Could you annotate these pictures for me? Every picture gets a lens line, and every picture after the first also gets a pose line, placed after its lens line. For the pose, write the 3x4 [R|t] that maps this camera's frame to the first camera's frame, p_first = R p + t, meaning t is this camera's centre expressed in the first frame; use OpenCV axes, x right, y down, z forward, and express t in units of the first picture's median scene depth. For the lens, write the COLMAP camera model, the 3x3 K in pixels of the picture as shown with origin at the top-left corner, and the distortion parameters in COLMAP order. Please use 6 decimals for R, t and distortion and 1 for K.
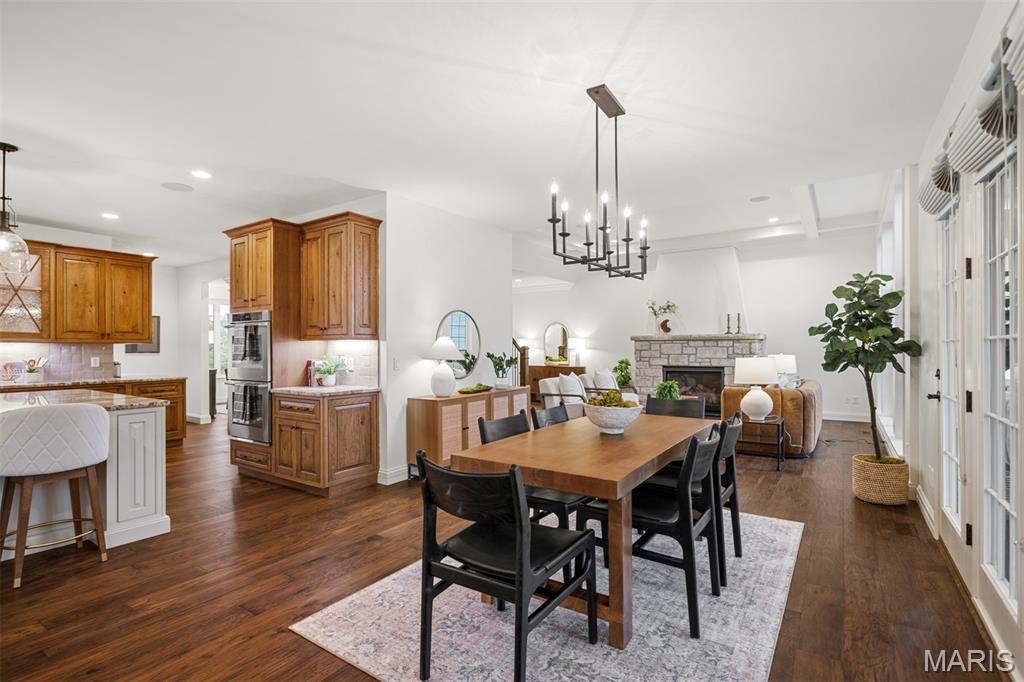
lens RADIAL K [[480.1, 0, 507.6], [0, 480.1, 340.7], [0, 0, 1]] dist [0.000433, -0.000228]
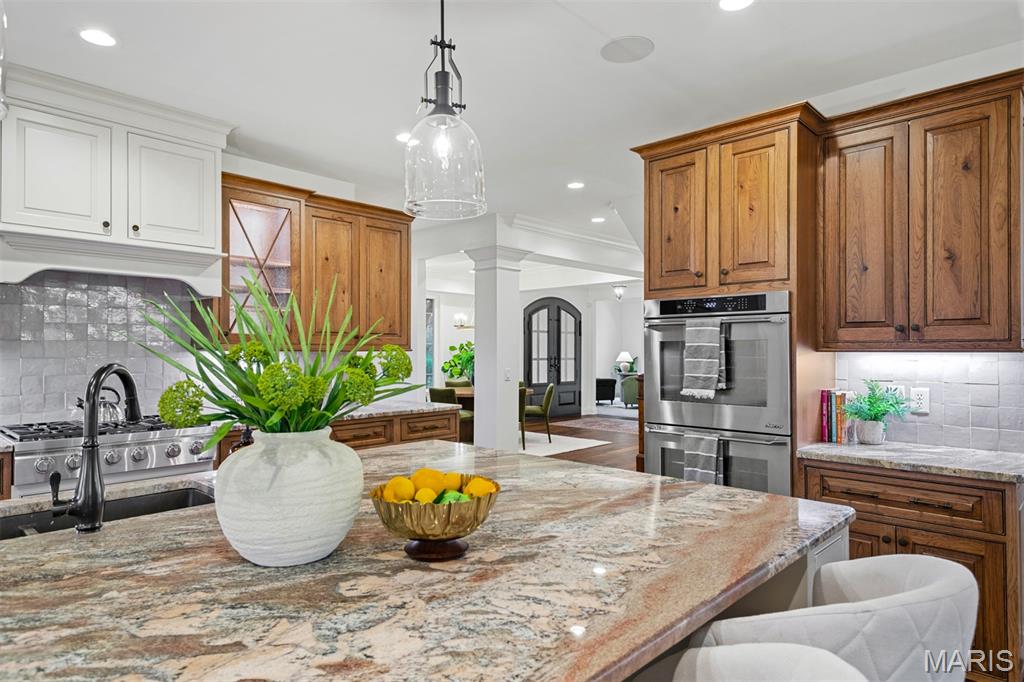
lens RADIAL K [[598.0, 0, 511.3], [0, 598.0, 337.3], [0, 0, 1]] dist [0.038475, -0.018245]
pose [[0.987690, 0.000694, -0.156420, -0.567594], [-0.001750, 0.999977, -0.006615, -0.009079], [0.156412, 0.006807, 0.987669, 0.282493]]
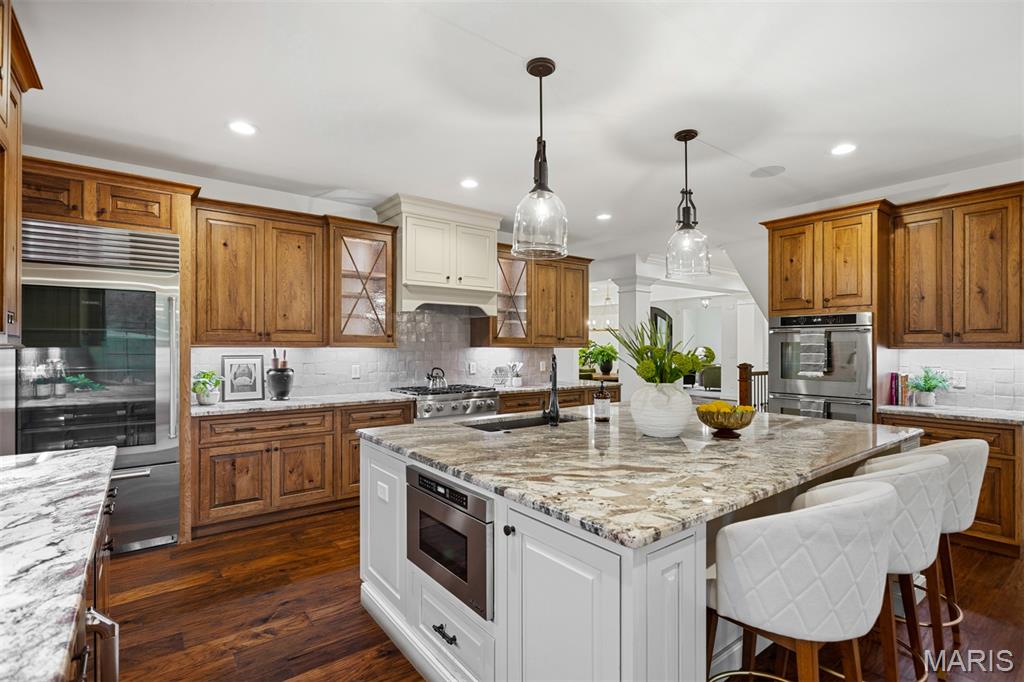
lens RADIAL K [[480.1, 0, 507.6], [0, 480.1, 340.7], [0, 0, 1]] dist [0.000433, -0.000228]
pose [[0.950272, 0.001053, -0.311419, -0.690546], [0.000509, 0.999988, 0.004932, -0.015764], [0.311420, -0.004845, 0.950260, 0.024973]]
